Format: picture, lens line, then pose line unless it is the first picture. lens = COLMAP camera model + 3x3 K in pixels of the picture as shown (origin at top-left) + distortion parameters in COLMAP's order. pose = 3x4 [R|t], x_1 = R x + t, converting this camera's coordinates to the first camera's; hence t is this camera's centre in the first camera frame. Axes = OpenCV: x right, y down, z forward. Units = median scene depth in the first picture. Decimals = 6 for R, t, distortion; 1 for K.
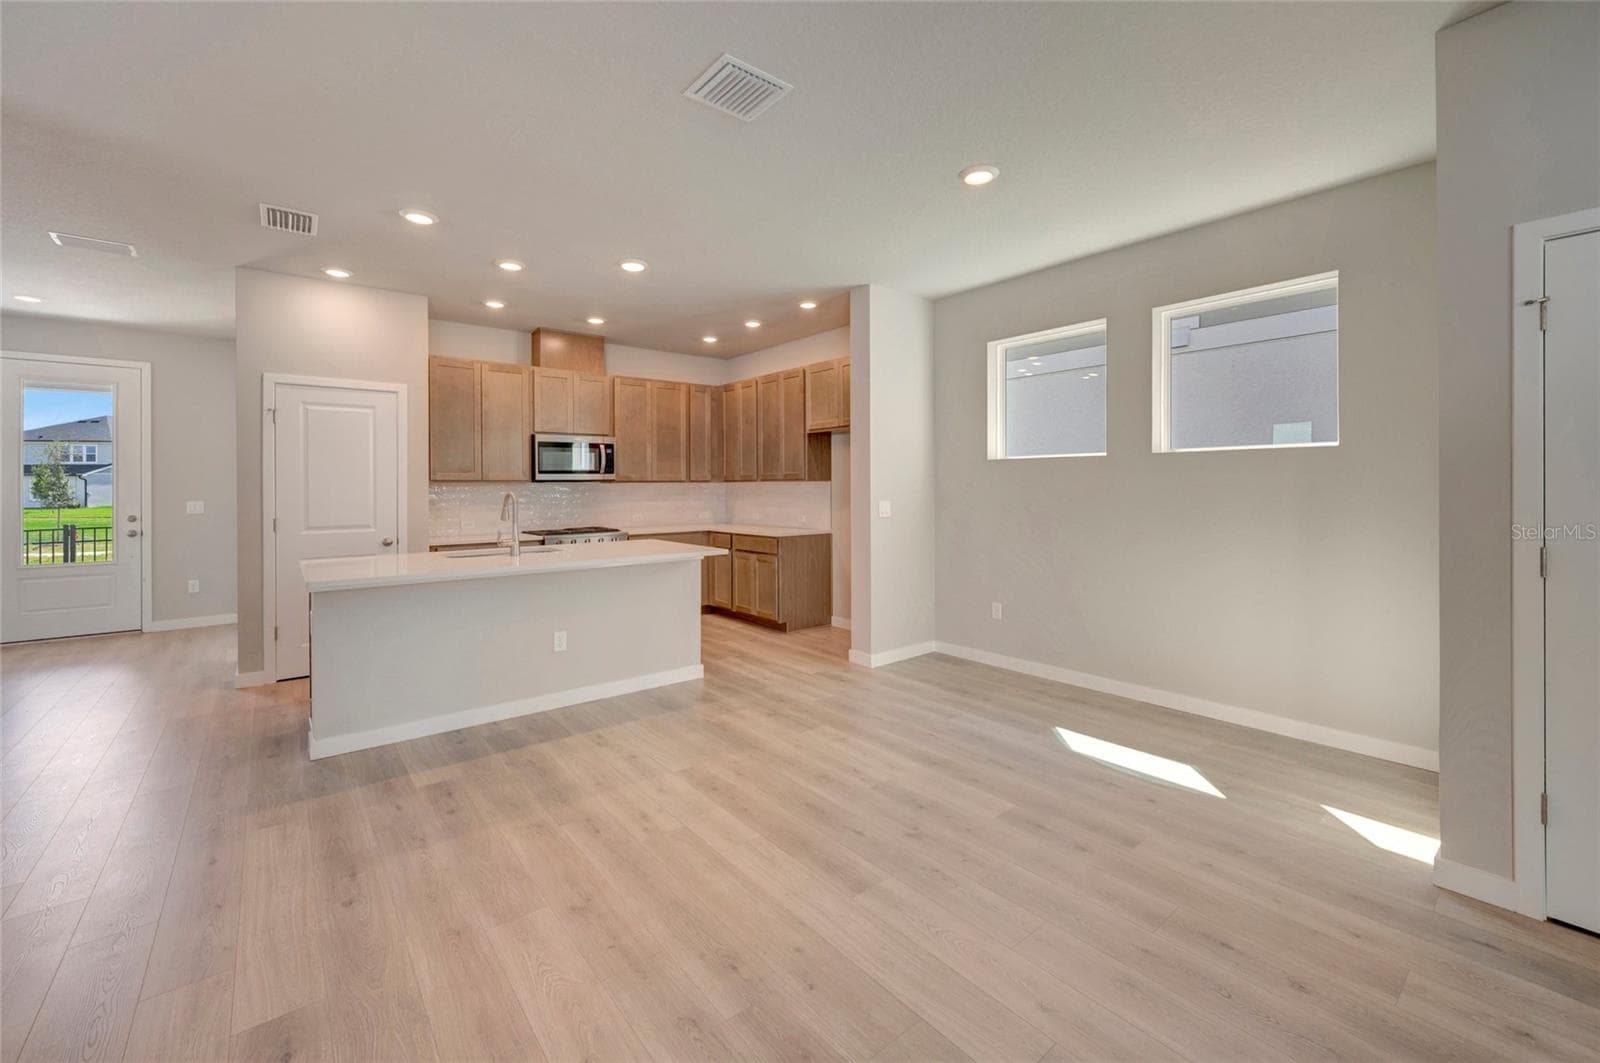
lens RADIAL K [[649.8, 0, 803.3], [0, 649.8, 485.2], [0, 0, 1]] dist [-0.000974, 0.000227]
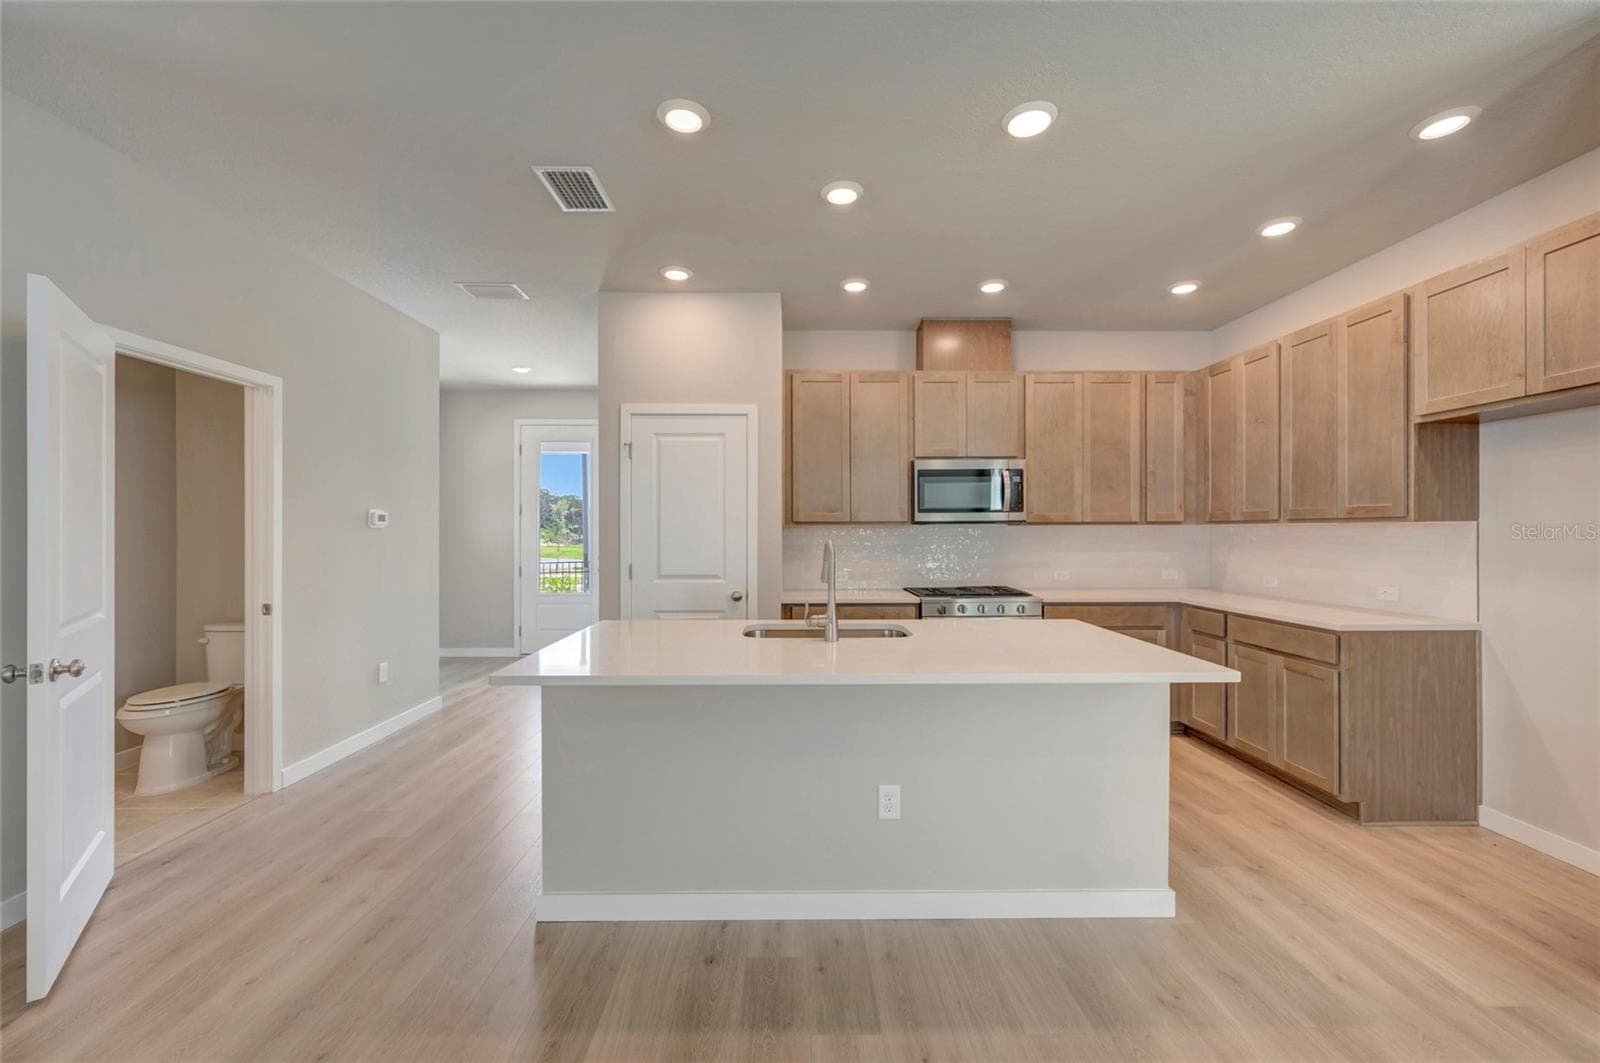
lens RADIAL K [[638.3, 0, 800.9], [0, 638.3, 529.2], [0, 0, 1]] dist [0.000963, -0.000200]
pose [[0.784122, 0.003882, -0.620595, -0.057278], [-0.002738, 0.999992, 0.002797, -0.000410], [0.620601, -0.000494, 0.784126, 0.333205]]
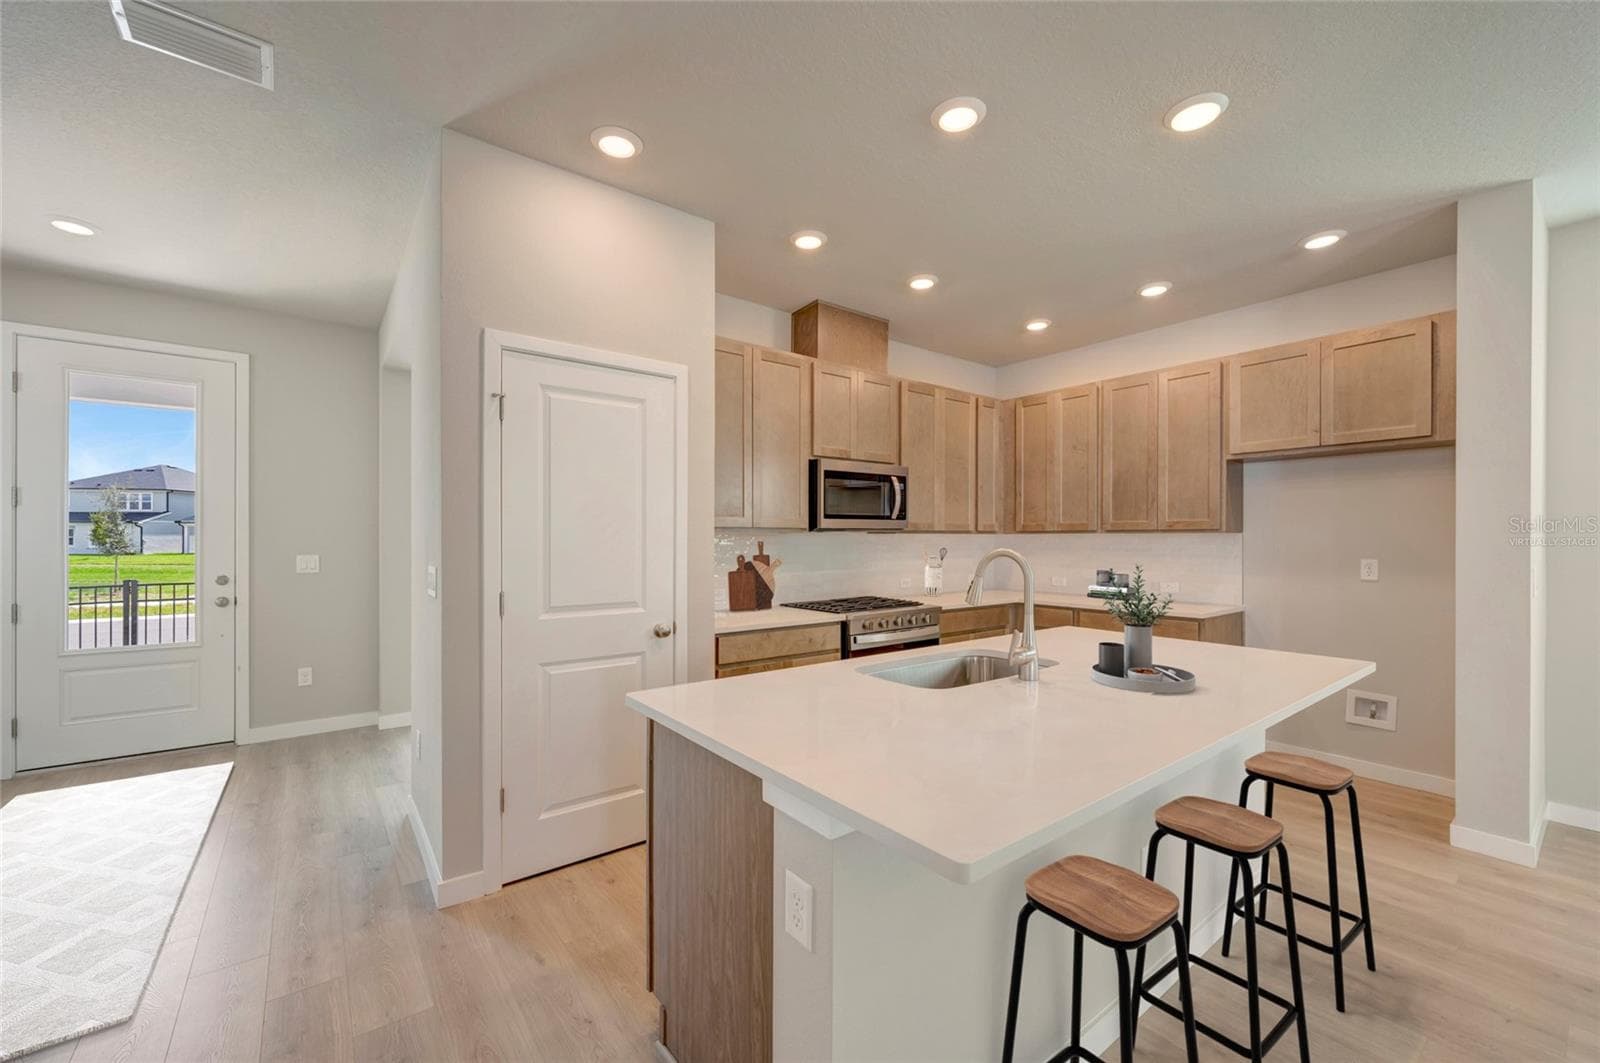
lens RADIAL K [[633.8, 0, 802.0], [0, 633.8, 539.8], [0, 0, 1]] dist [0.000437, -0.000212]
pose [[0.999565, 0.007520, -0.028527, -0.400206], [-0.007421, 0.999966, 0.003575, 0.001699], [0.028553, -0.003362, 0.999587, 0.345374]]
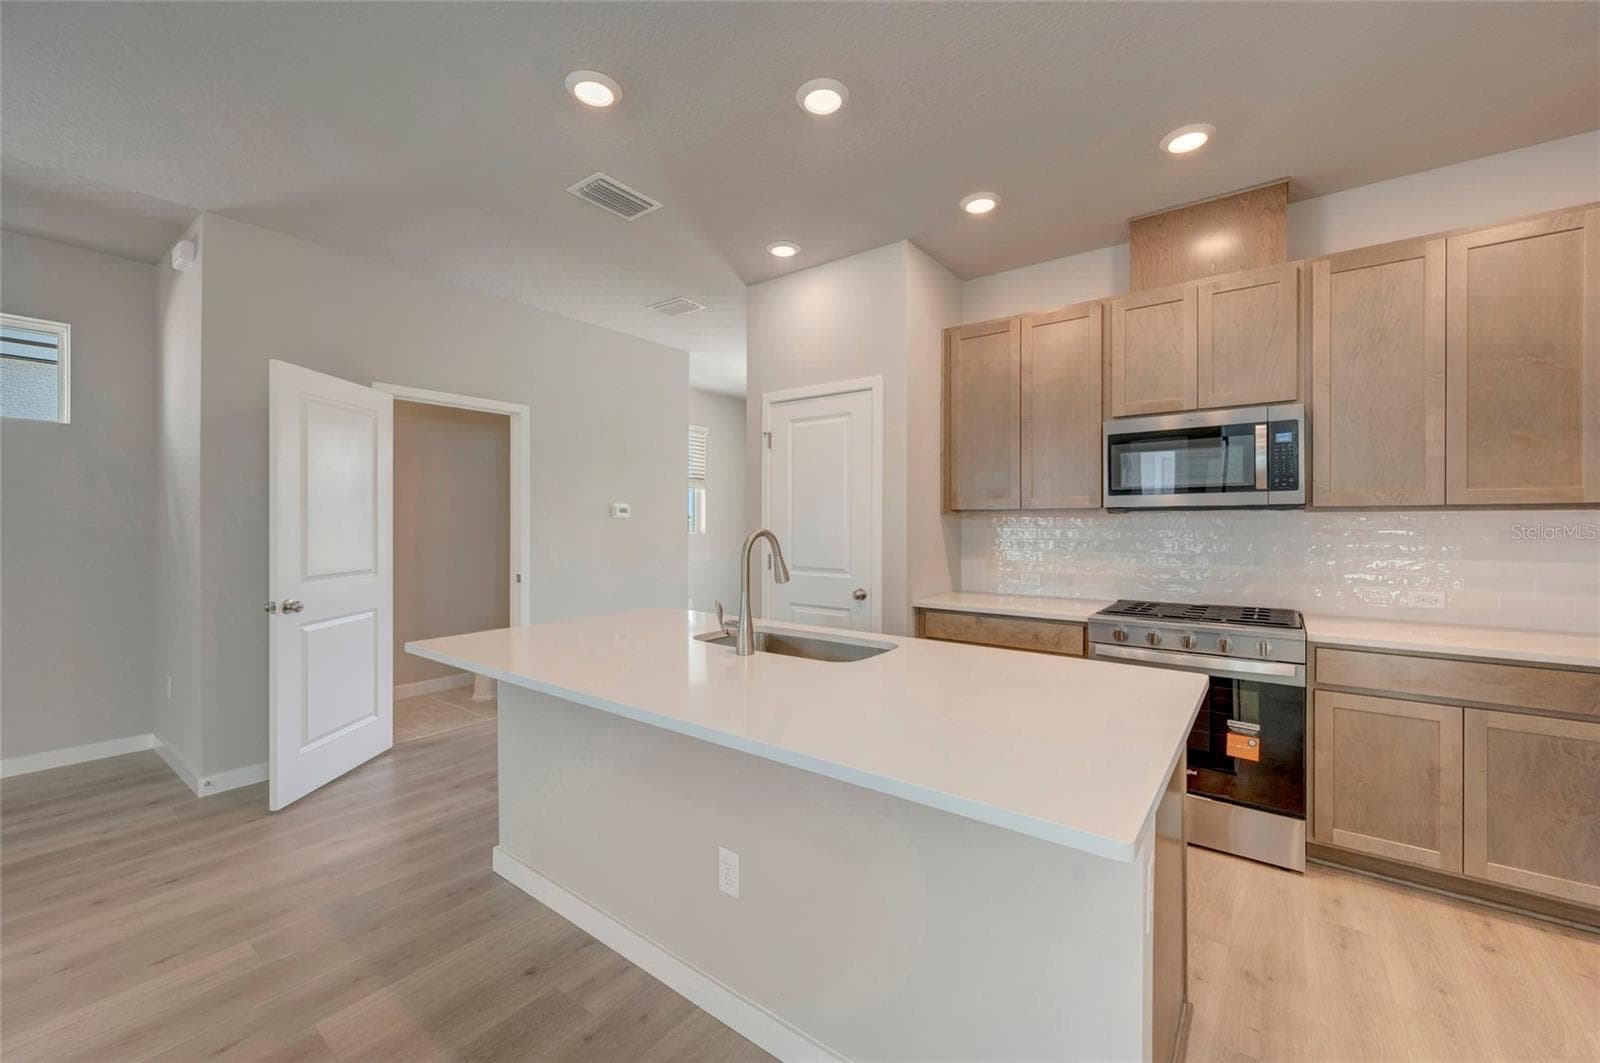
lens RADIAL K [[630.4, 0, 802.7], [0, 630.4, 524.9], [0, 0, 1]] dist [0.000054, 0.000130]
pose [[0.242210, 0.010561, -0.970166, 0.031048], [-0.001405, 0.999944, 0.010535, 0.001153], [0.970223, -0.001189, 0.242211, 0.615391]]
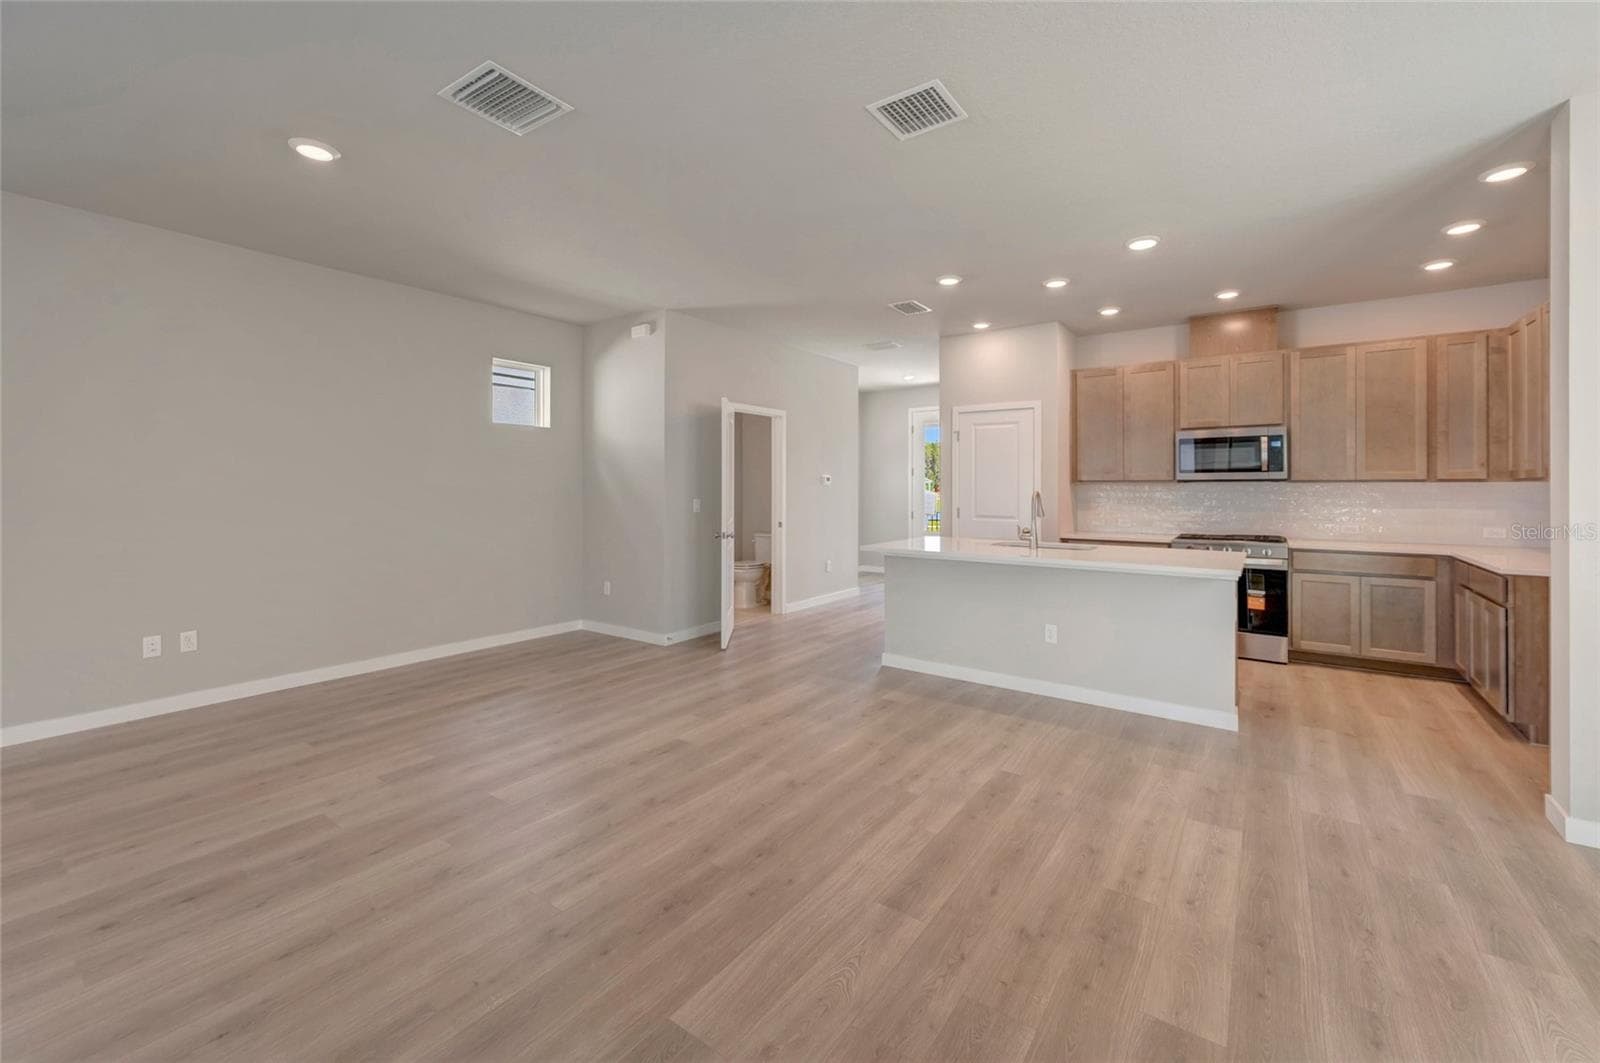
lens RADIAL K [[649.8, 0, 803.3], [0, 649.8, 485.2], [0, 0, 1]] dist [-0.000974, 0.000227]
pose [[0.264994, 0.003499, -0.964244, 0.347392], [-0.002285, 0.999993, 0.003001, -0.001775], [0.964247, 0.001408, 0.265000, 0.217540]]
